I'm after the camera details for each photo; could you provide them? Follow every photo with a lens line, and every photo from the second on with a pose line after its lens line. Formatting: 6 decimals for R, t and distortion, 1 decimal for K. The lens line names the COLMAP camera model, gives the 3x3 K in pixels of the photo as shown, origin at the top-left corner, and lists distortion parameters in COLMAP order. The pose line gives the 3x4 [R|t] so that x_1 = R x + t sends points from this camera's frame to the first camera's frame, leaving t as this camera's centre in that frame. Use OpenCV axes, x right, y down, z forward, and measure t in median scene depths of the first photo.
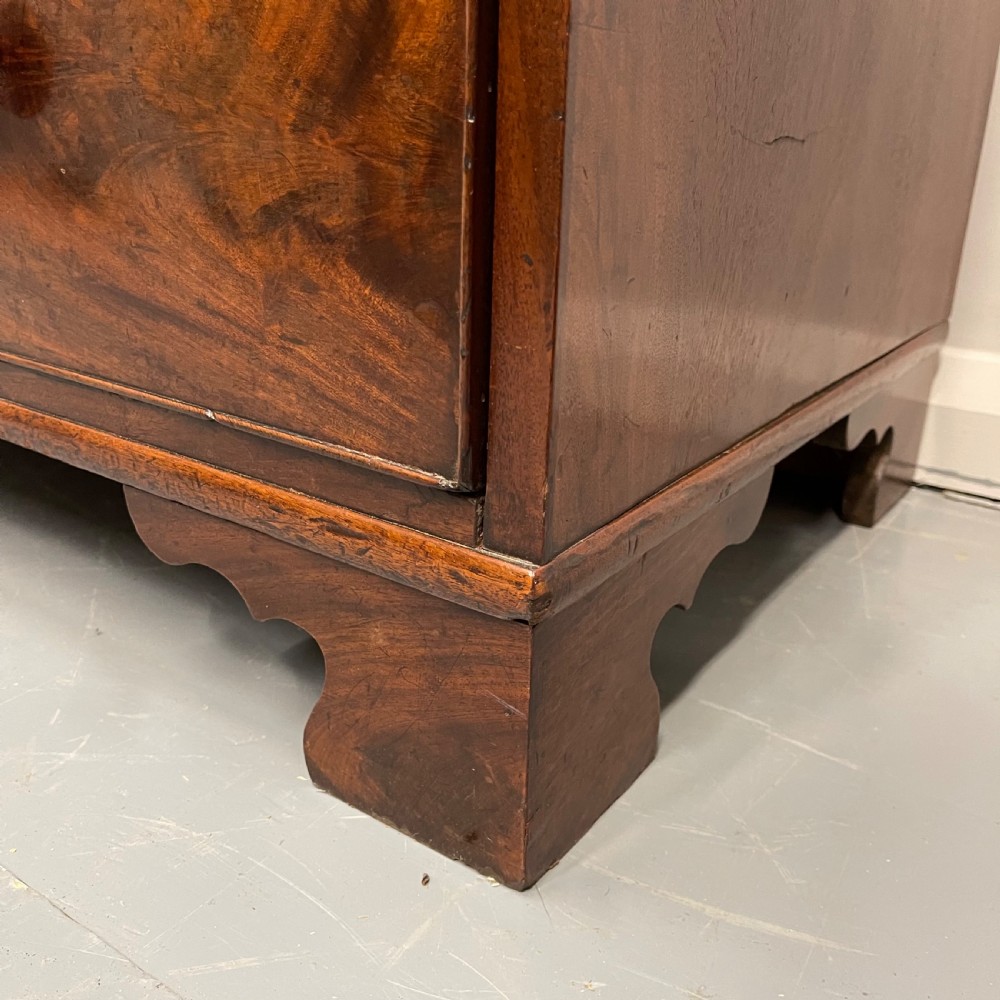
lens RADIAL K [[990.5, 0, 501.2], [0, 990.5, 525.5], [0, 0, 1]] dist [0.012972, 0.000000]
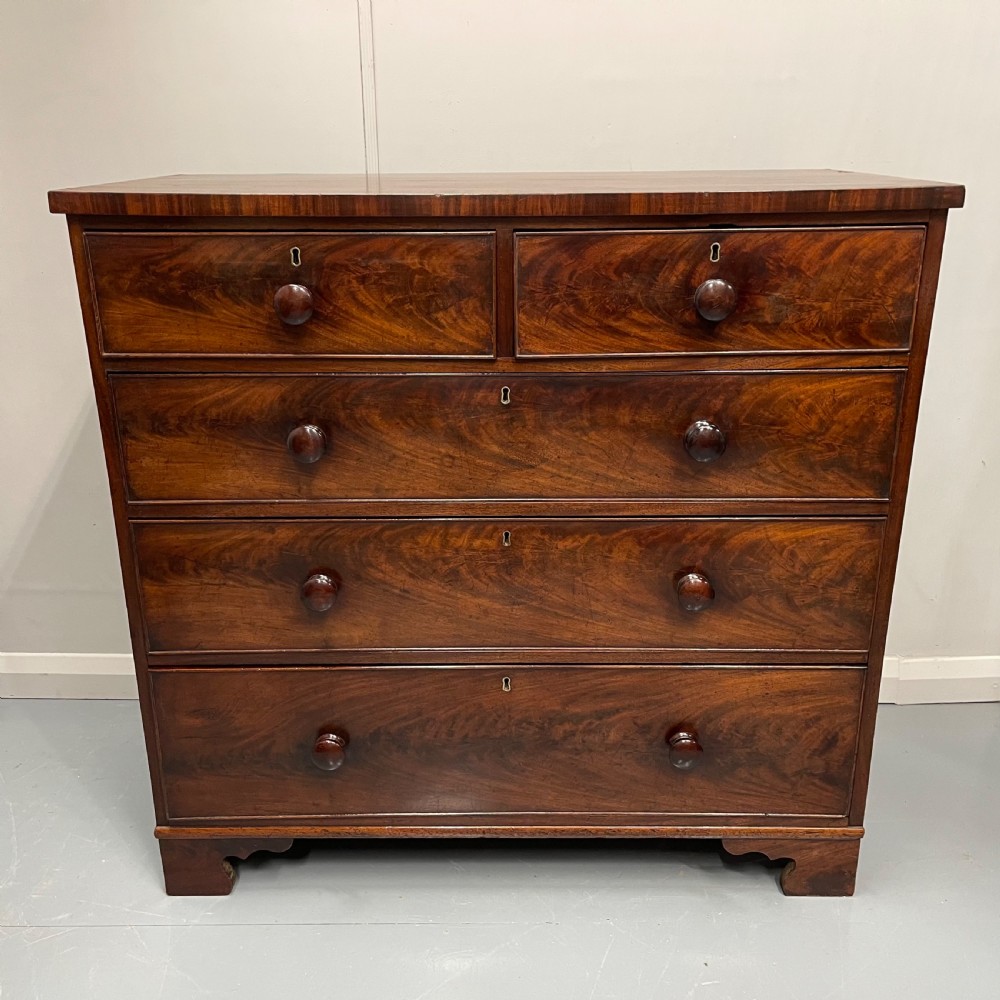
lens RADIAL K [[990.5, 0, 501.1], [0, 990.5, 509.9], [0, 0, 1]] dist [0.012972, 0.000000]
pose [[0.823480, -0.230722, 0.518312, -3.117153], [0.242483, 0.969059, 0.046118, -1.837523], [-0.512916, 0.087705, 0.853947, -2.067548]]
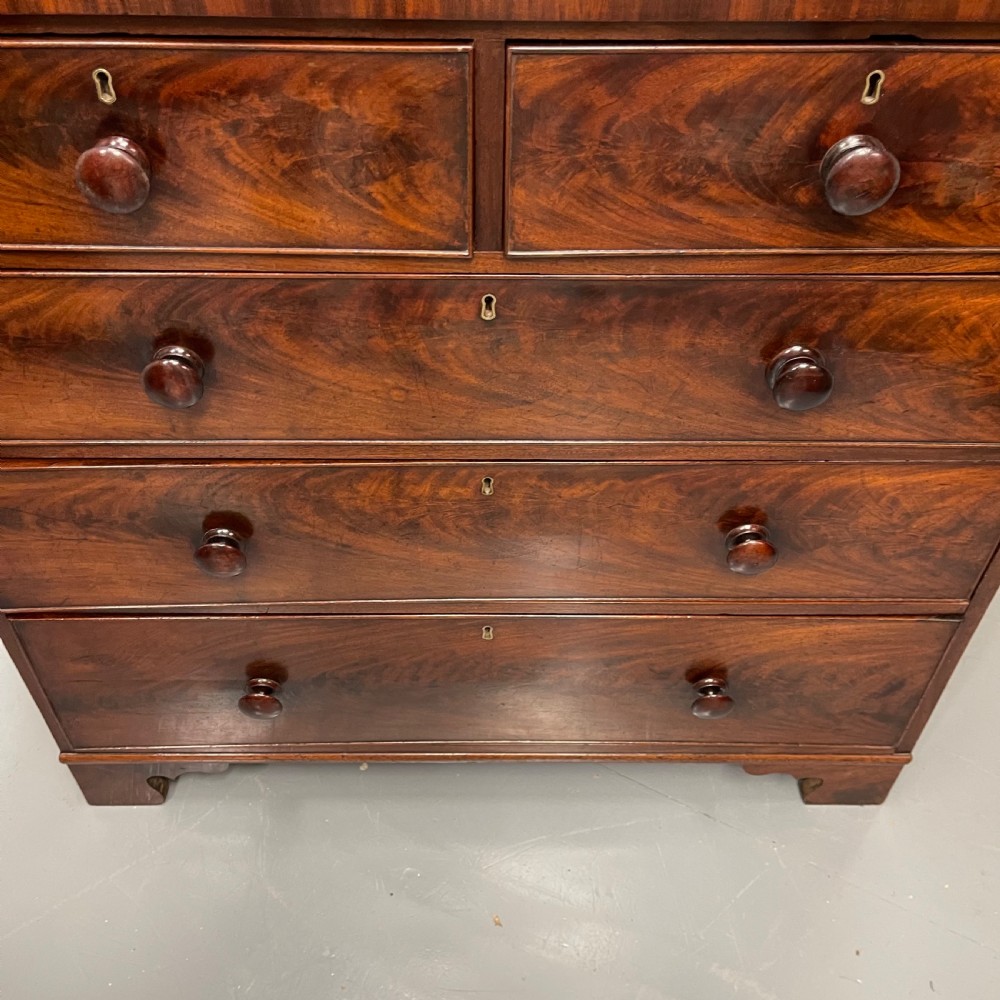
lens RADIAL K [[990.5, 0, 496.1], [0, 990.5, 482.5], [0, 0, 1]] dist [0.012972, 0.000000]
pose [[0.816014, -0.416471, 0.400841, -2.186608], [0.230718, 0.870494, 0.434752, -2.685570], [-0.529992, -0.262282, 0.806422, -0.947225]]
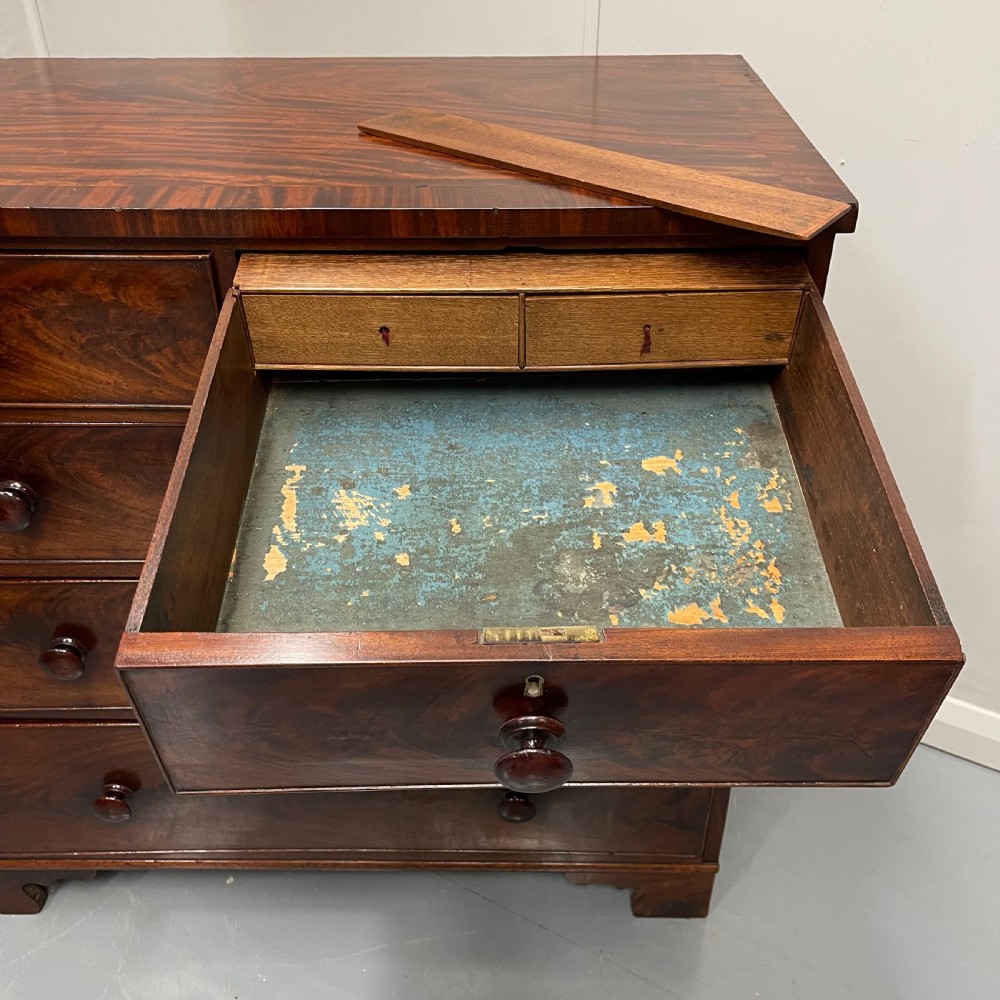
lens RADIAL K [[990.5, 0, 506.1], [0, 990.5, 496.5], [0, 0, 1]] dist [0.012972, 0.000000]
pose [[0.824061, -0.348718, 0.446451, -1.864732], [0.237608, 0.928176, 0.286411, -2.576666], [-0.514262, -0.129940, 0.847732, -1.779308]]
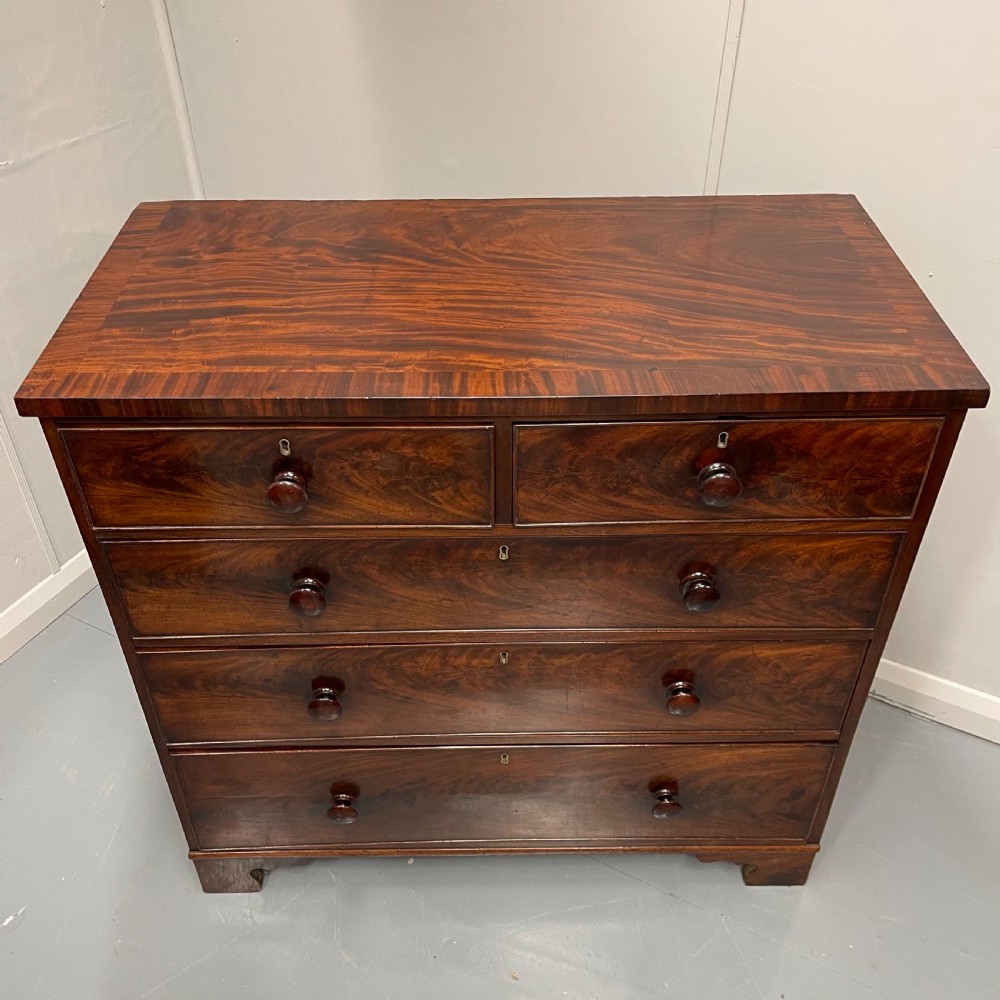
lens RADIAL K [[990.5, 0, 500.1], [0, 990.5, 497.0], [0, 0, 1]] dist [0.012972, 0.000000]
pose [[0.812545, -0.387551, 0.435402, -2.636486], [0.244134, 0.904555, 0.349542, -3.503553], [-0.529310, -0.177722, 0.829606, -1.968976]]
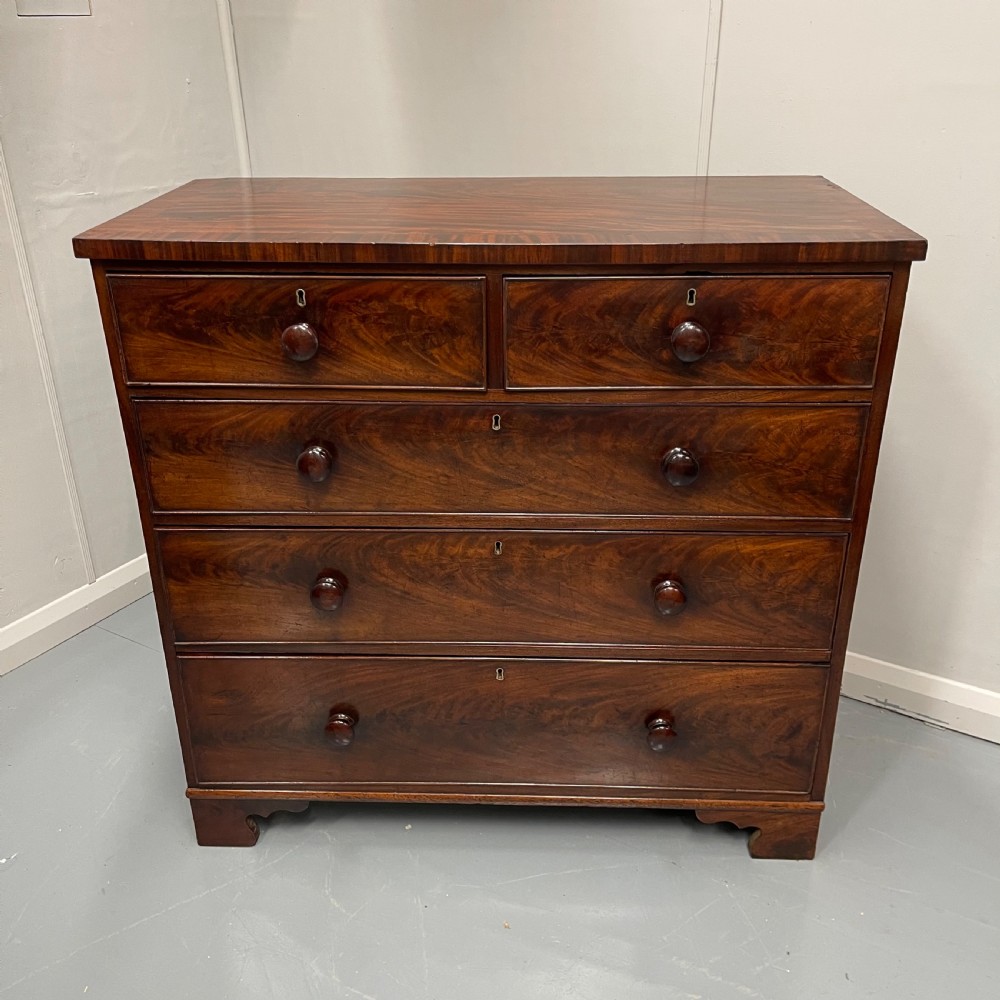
lens RADIAL K [[990.5, 0, 509.2], [0, 990.5, 502.5], [0, 0, 1]] dist [0.012972, 0.000000]
pose [[0.838878, -0.266792, 0.474453, -3.031056], [0.232968, 0.963753, 0.130023, -2.259830], [-0.491945, 0.001460, 0.870625, -2.450663]]
